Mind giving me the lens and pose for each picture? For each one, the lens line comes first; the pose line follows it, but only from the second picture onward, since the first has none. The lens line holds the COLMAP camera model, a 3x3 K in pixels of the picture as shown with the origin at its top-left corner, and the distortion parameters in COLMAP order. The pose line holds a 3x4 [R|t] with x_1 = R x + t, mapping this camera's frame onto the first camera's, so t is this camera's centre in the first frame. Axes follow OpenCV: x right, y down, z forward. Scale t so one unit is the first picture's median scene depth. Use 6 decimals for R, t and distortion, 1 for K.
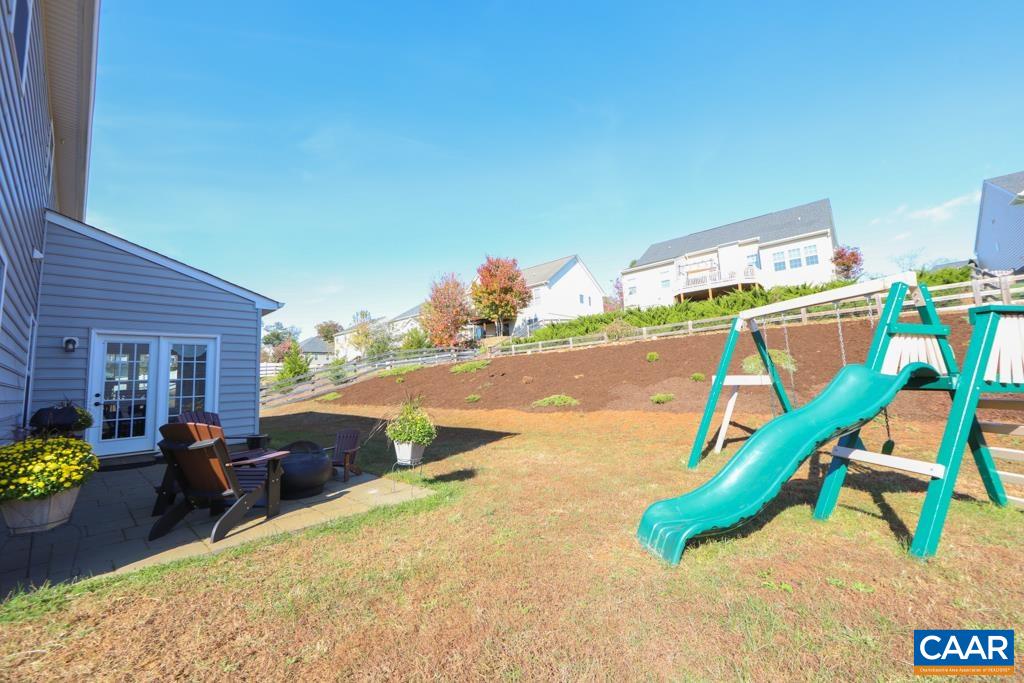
lens RADIAL K [[403.4, 0, 506.1], [0, 403.4, 339.5], [0, 0, 1]] dist [-0.009878, 0.000759]
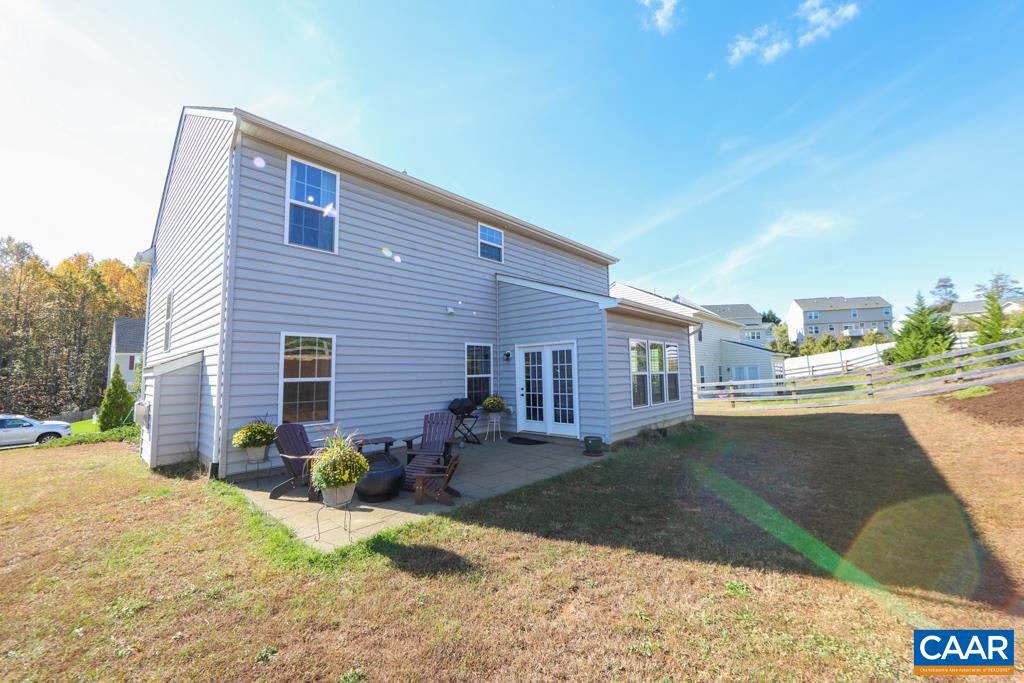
lens RADIAL K [[403.4, 0, 508.4], [0, 403.4, 343.3], [0, 0, 1]] dist [-0.009878, 0.000759]
pose [[0.005380, -0.036356, -0.999324, 0.365657], [0.121408, 0.991970, -0.035435, 0.014239], [0.992588, -0.121135, 0.009751, 0.735036]]
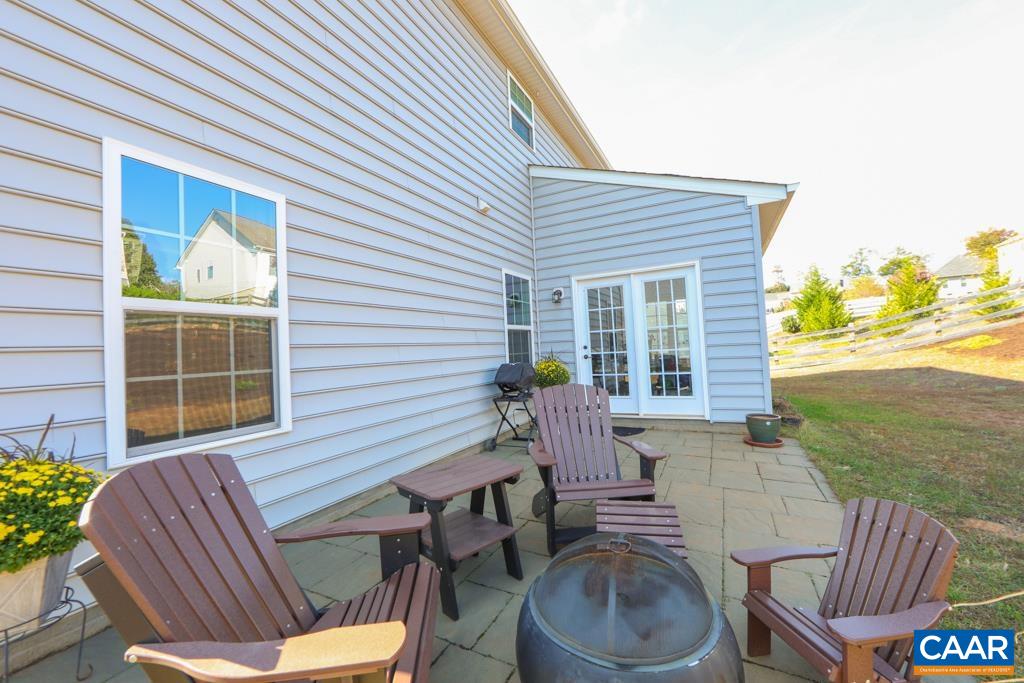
lens RADIAL K [[403.4, 0, 510.2], [0, 403.4, 339.1], [0, 0, 1]] dist [-0.009878, 0.000759]
pose [[0.266421, -0.000214, -0.963857, -0.129313], [0.138528, 0.989626, 0.038071, 0.047201], [0.953850, -0.143664, 0.263687, 0.454401]]
